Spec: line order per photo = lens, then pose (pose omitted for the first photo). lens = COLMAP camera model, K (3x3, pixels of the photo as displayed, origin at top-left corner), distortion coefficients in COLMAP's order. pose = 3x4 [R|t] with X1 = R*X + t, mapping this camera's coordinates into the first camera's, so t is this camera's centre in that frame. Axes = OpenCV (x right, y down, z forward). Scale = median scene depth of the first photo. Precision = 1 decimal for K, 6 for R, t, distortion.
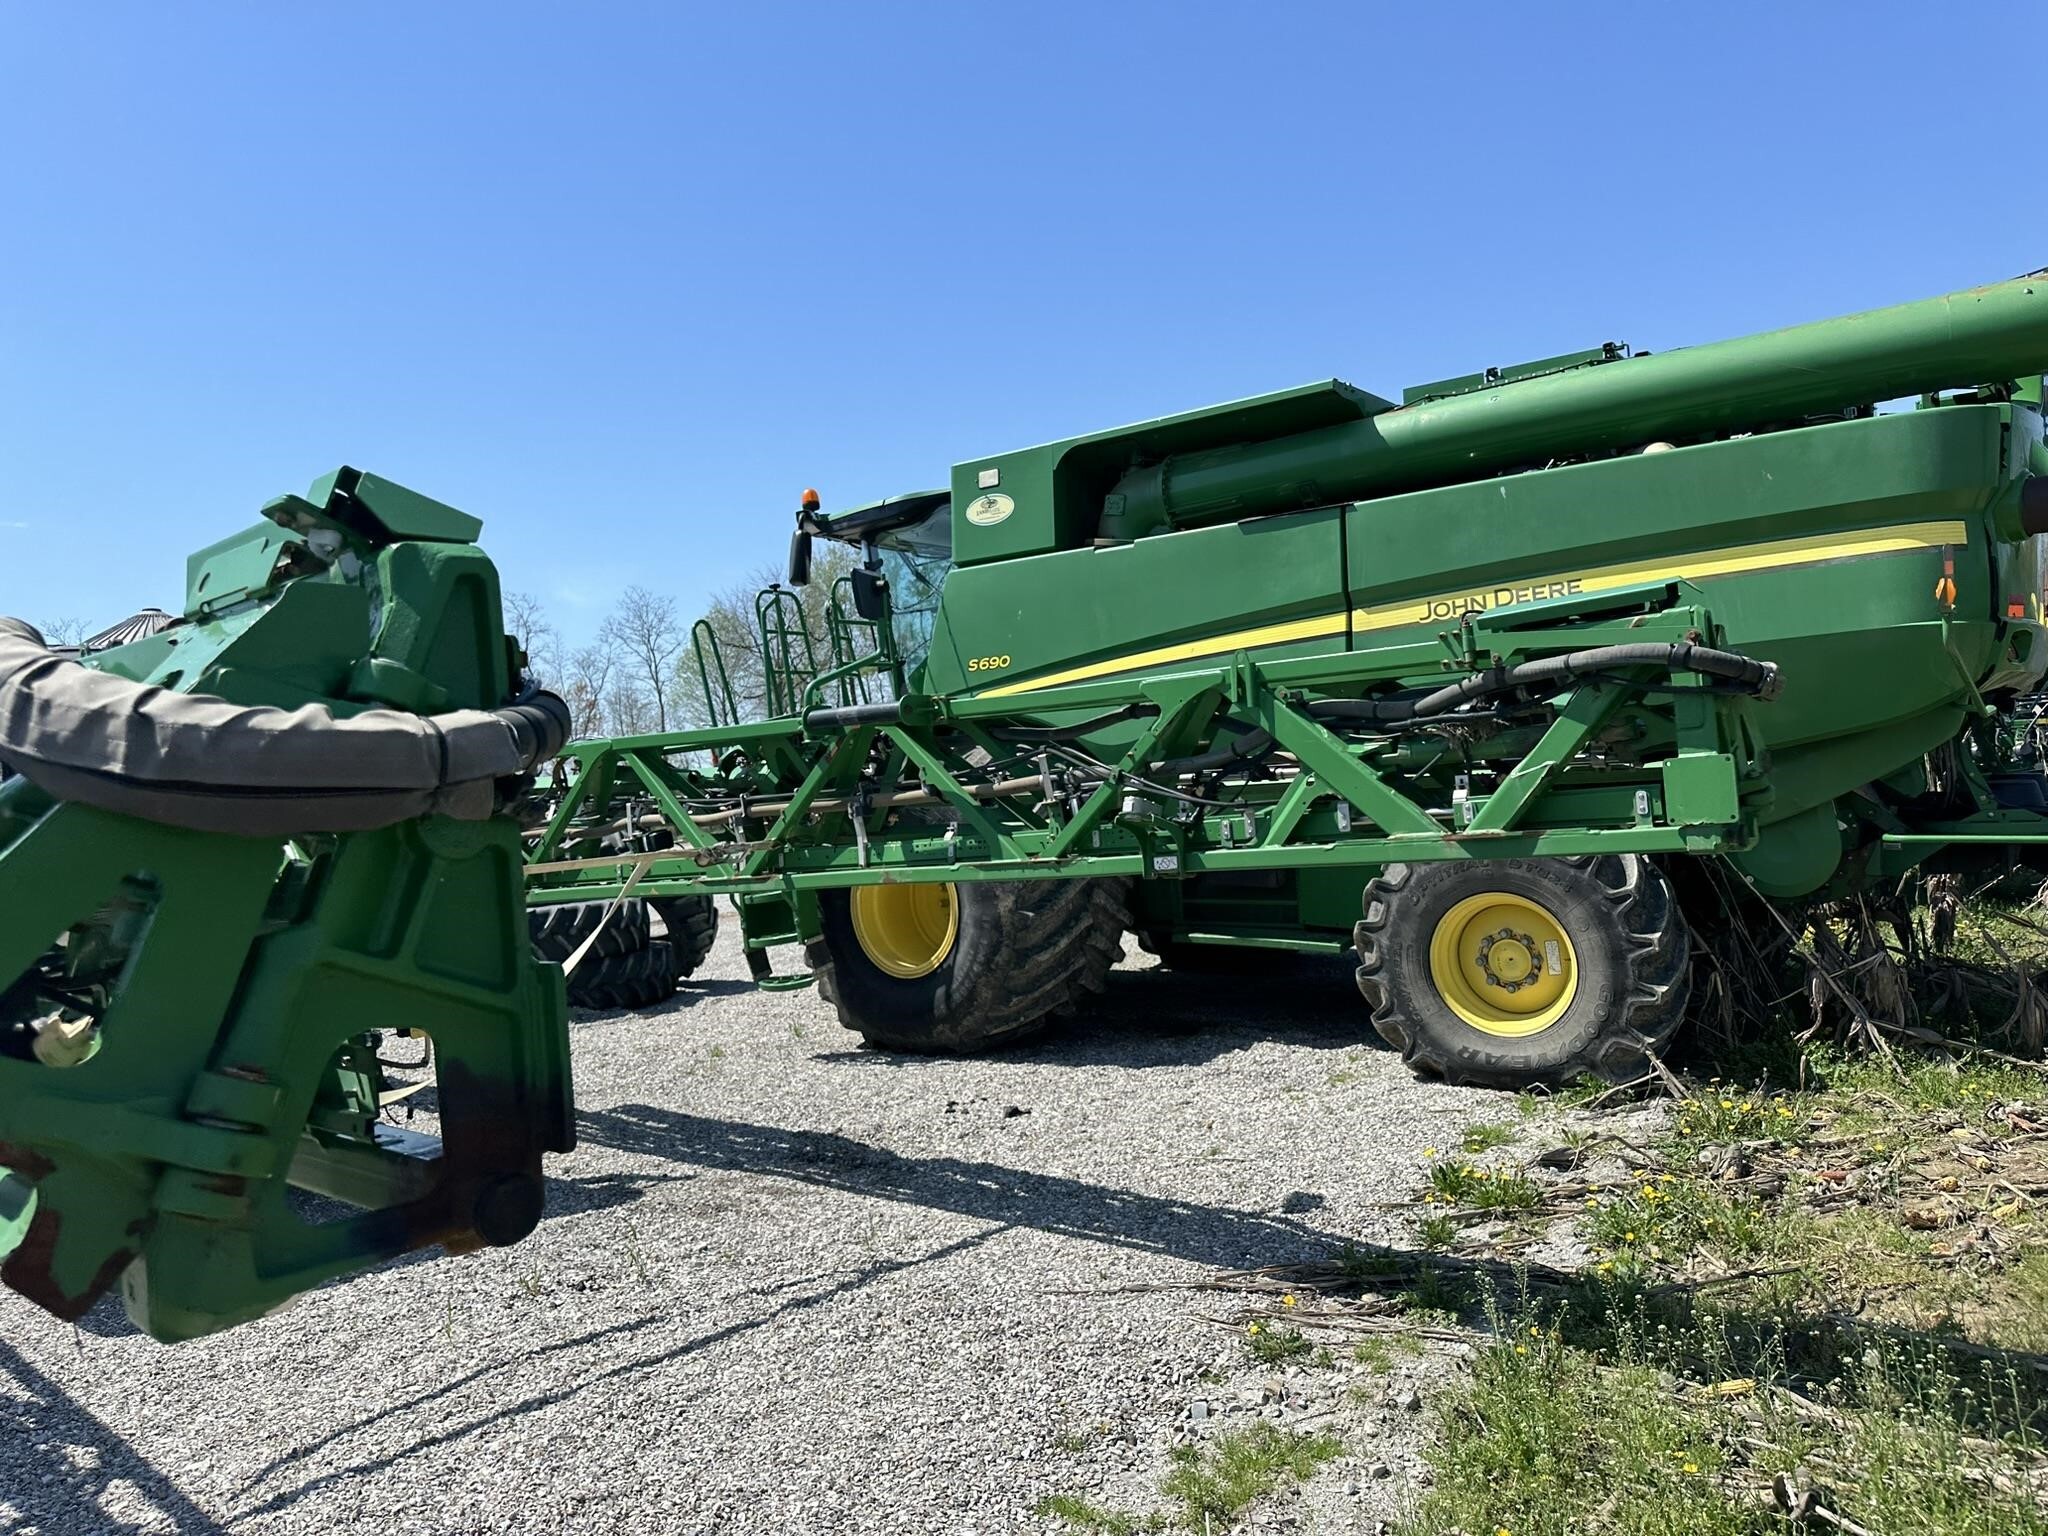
lens RADIAL K [[1442.4, 0, 1025.0], [0, 1442.4, 760.5], [0, 0, 1]] dist [0.170292, -0.276768]
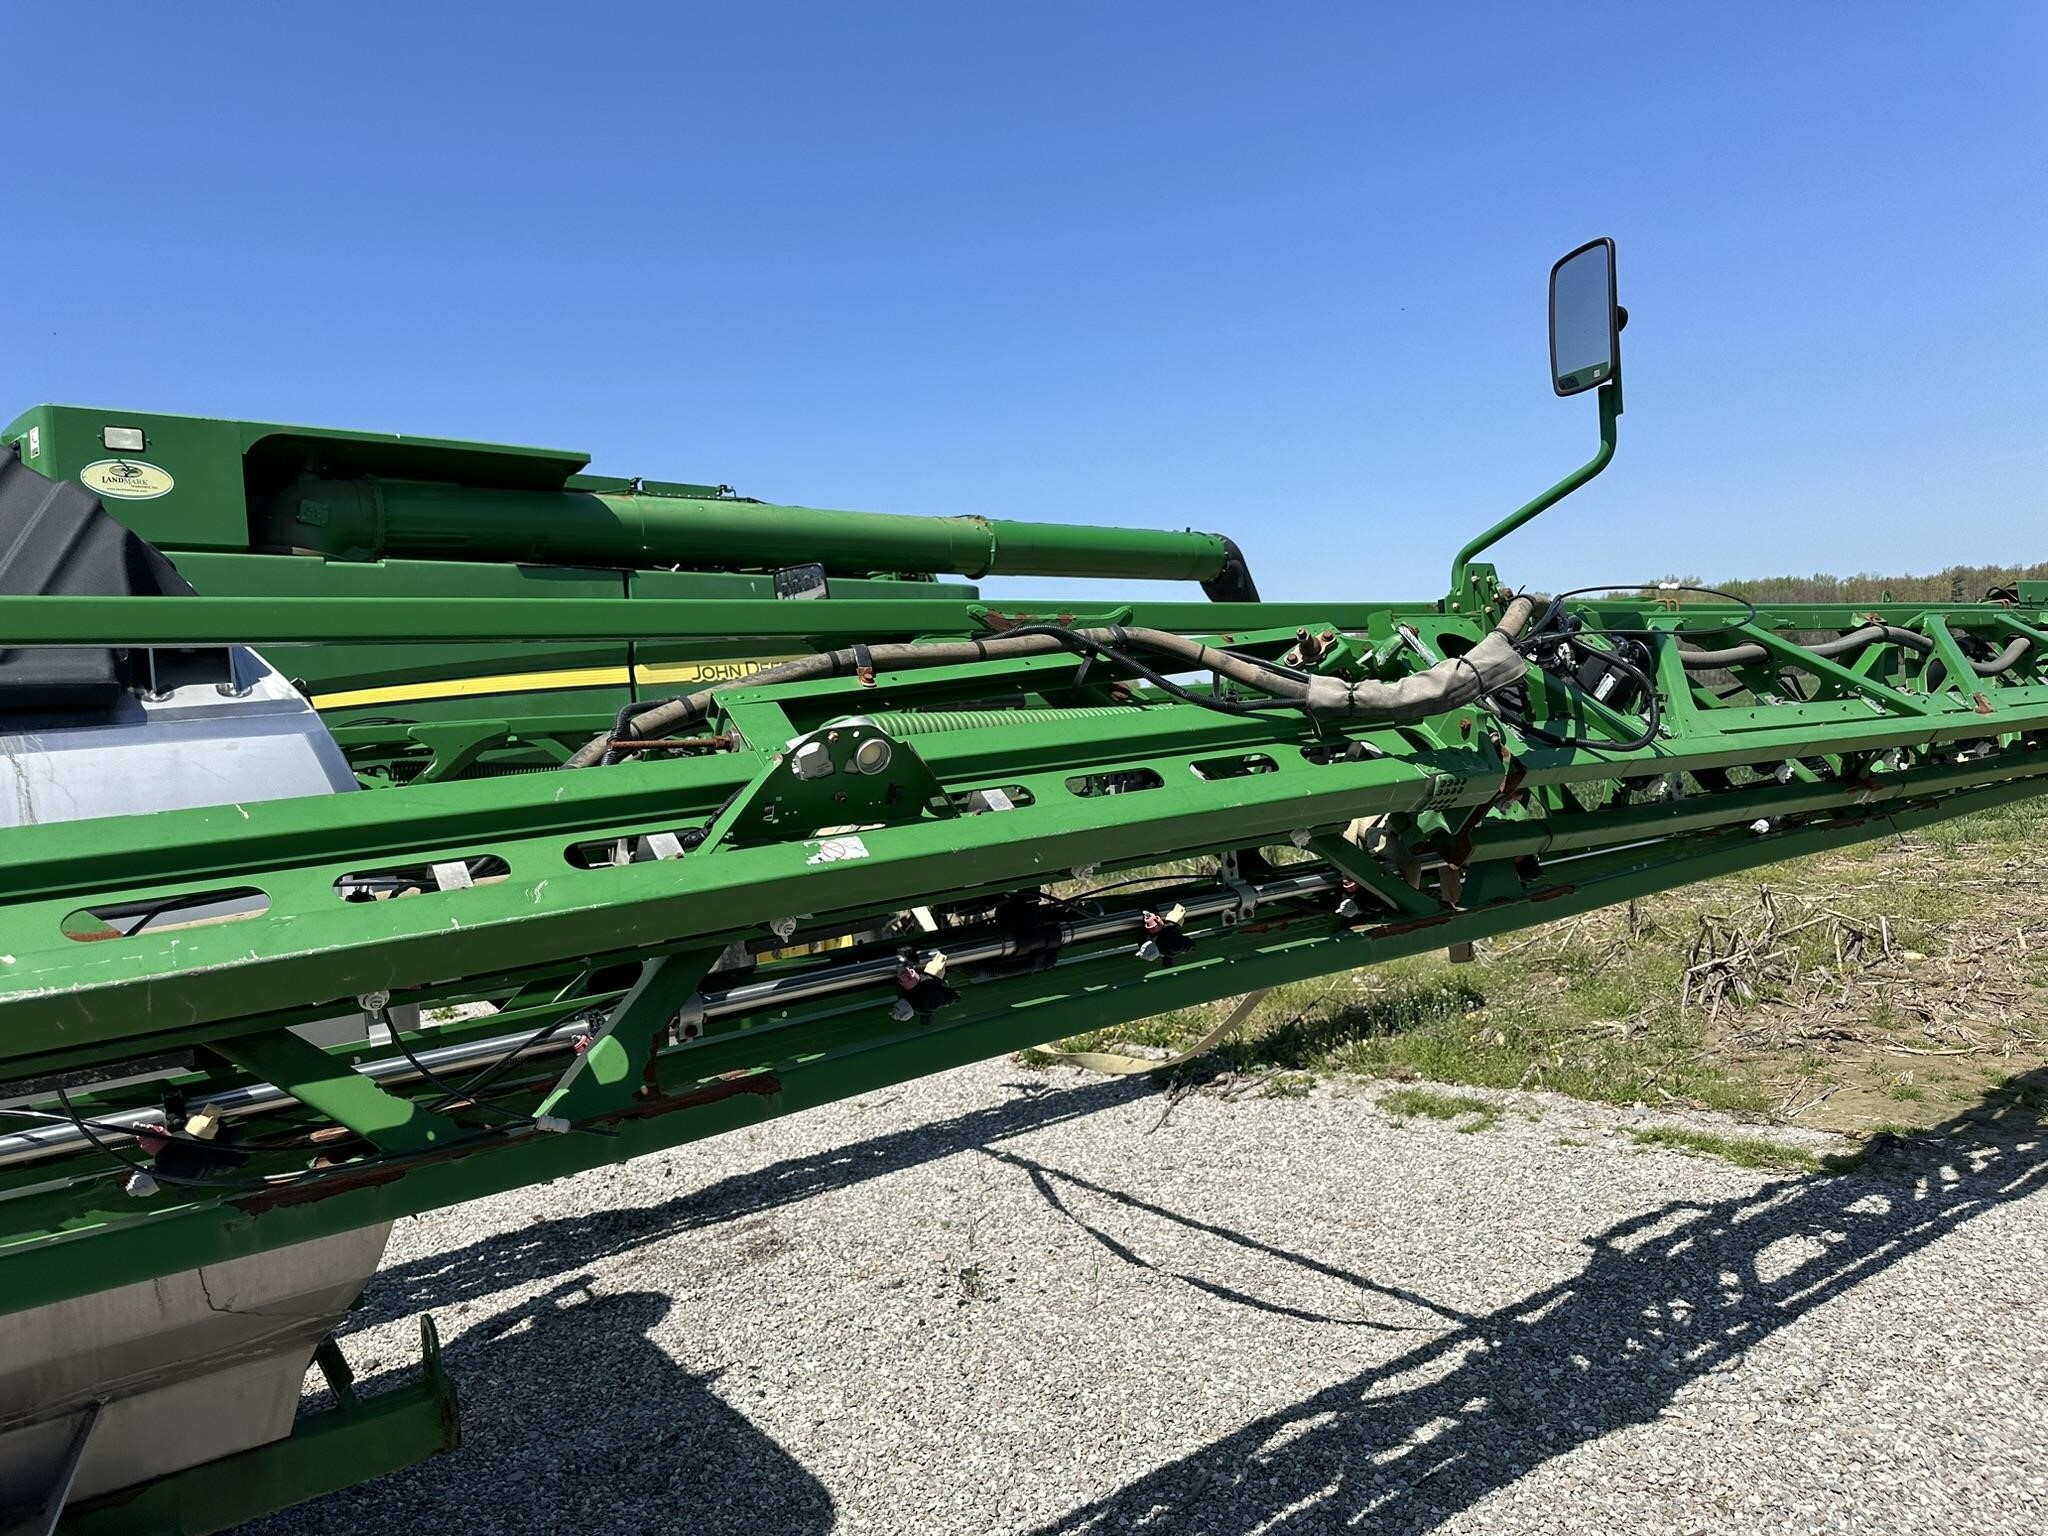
lens RADIAL K [[1461.1, 0, 1031.2], [0, 1461.1, 764.6], [0, 0, 1]] dist [0.025301, -0.043875]
pose [[0.213842, 0.042773, 0.975931, -0.857532], [0.065865, 0.996136, -0.058090, 0.062390], [-0.974645, 0.076702, 0.210199, 0.519241]]
